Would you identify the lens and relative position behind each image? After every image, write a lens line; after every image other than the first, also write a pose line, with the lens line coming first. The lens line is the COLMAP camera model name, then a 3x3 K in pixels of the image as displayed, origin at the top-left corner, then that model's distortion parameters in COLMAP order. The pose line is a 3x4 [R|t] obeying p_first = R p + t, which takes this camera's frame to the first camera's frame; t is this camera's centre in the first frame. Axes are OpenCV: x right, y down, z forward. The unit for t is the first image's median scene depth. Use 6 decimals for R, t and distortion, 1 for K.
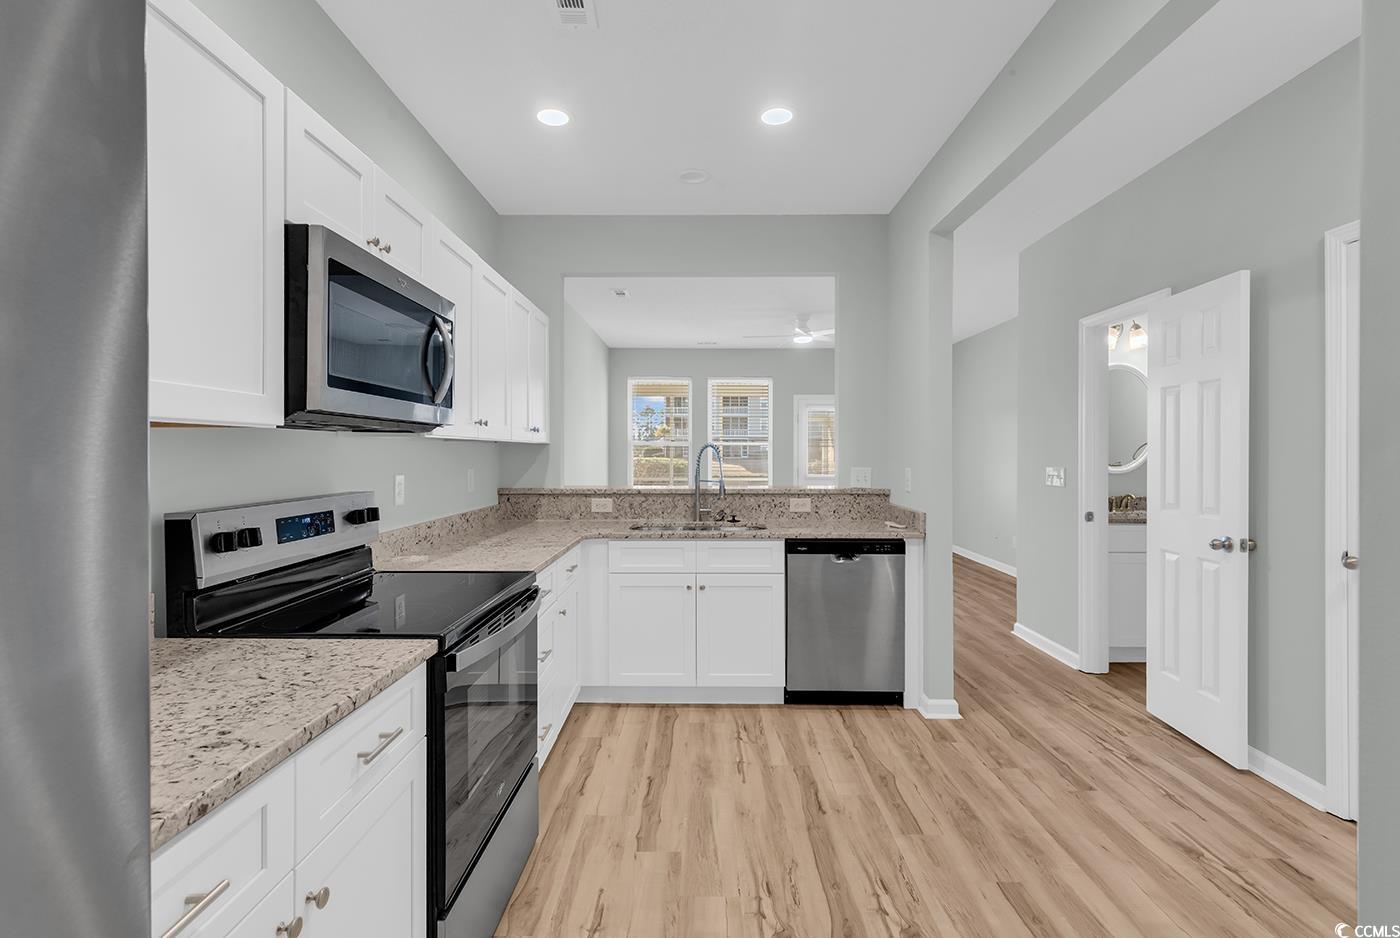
lens RADIAL K [[627.2, 0, 700.9], [0, 627.2, 456.2], [0, 0, 1]] dist [0.003698, -0.000092]
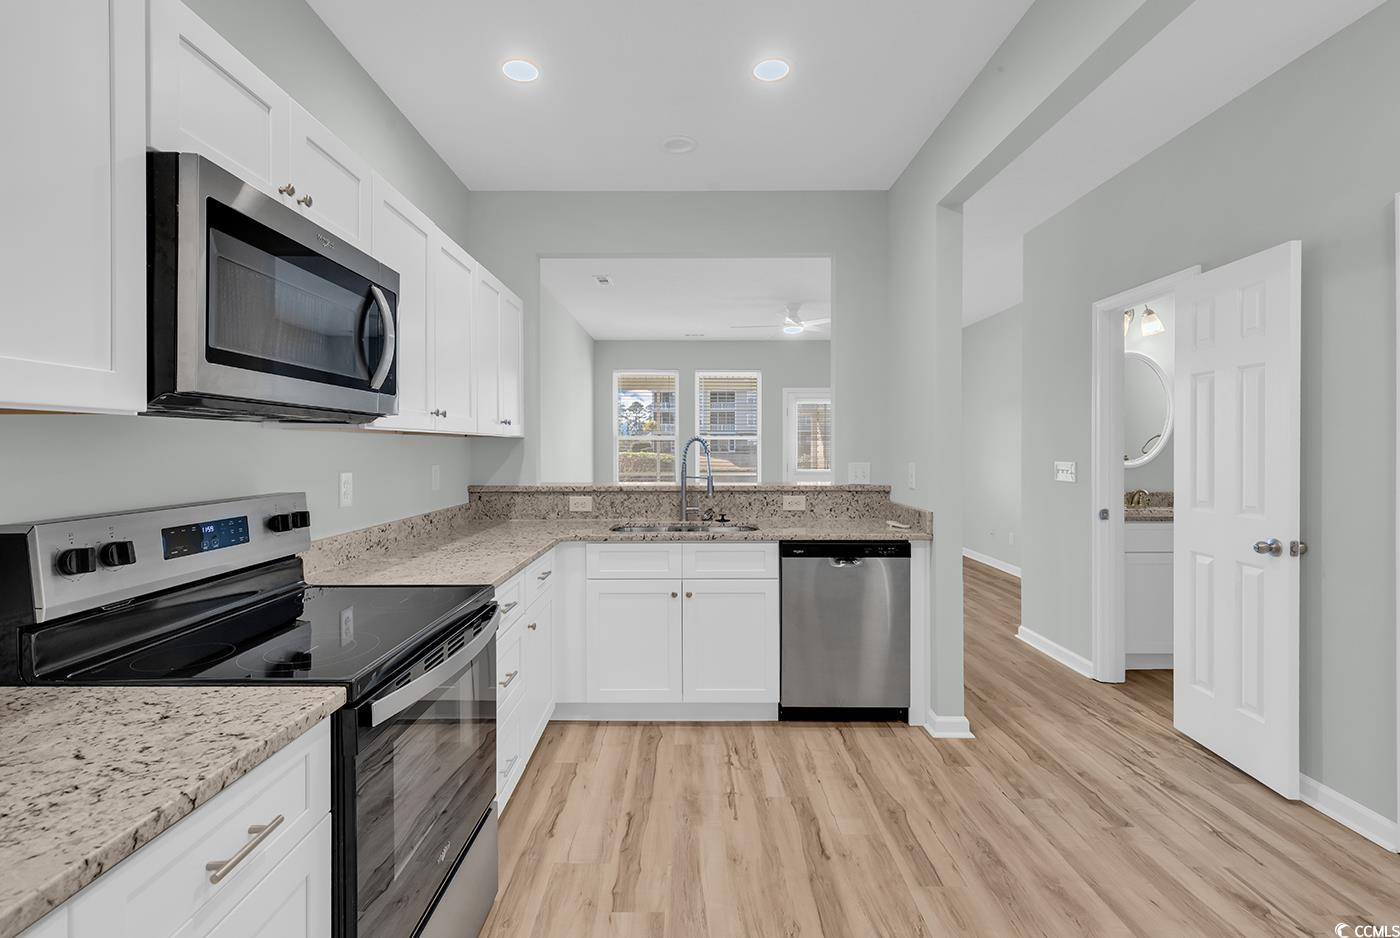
lens RADIAL K [[627.2, 0, 686.7], [0, 627.2, 478.9], [0, 0, 1]] dist [0.003698, -0.000092]
pose [[0.999992, -0.002370, -0.003171, 0.002813], [0.002510, 0.998991, 0.044845, 0.000444], [0.003062, -0.044852, 0.998989, 0.123086]]
